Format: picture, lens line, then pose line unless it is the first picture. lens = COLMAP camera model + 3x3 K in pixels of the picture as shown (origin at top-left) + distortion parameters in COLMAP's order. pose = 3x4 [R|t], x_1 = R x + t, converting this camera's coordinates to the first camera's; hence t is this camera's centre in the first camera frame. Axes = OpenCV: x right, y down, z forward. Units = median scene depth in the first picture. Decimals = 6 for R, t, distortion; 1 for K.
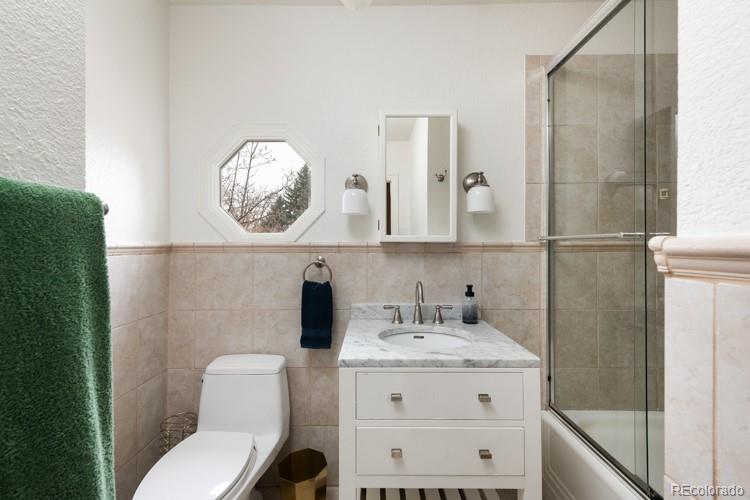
lens RADIAL K [[323.3, 0, 374.8], [0, 323.3, 246.0], [0, 0, 1]] dist [-0.000972, -0.000047]
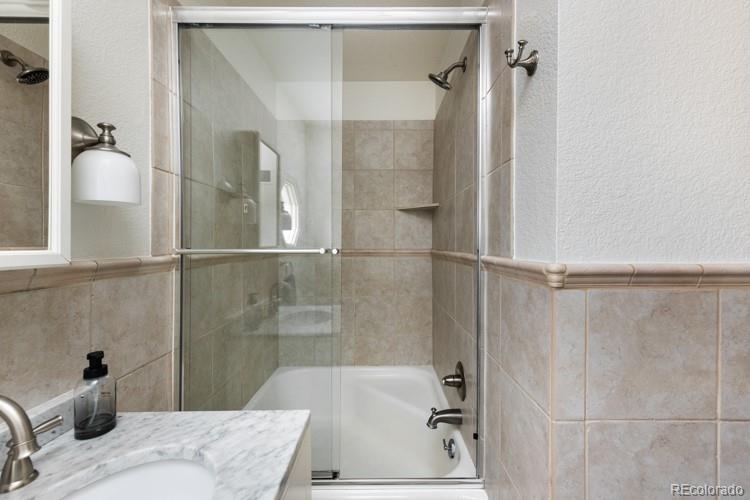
lens RADIAL K [[309.6, 0, 375.9], [0, 309.6, 249.4], [0, 0, 1]] dist [0.001102, -0.000028]
pose [[-0.009347, -0.012149, 0.999883, -0.162704], [0.005217, 0.999912, 0.012198, -0.035505], [-0.999943, 0.005330, -0.009282, 0.568717]]
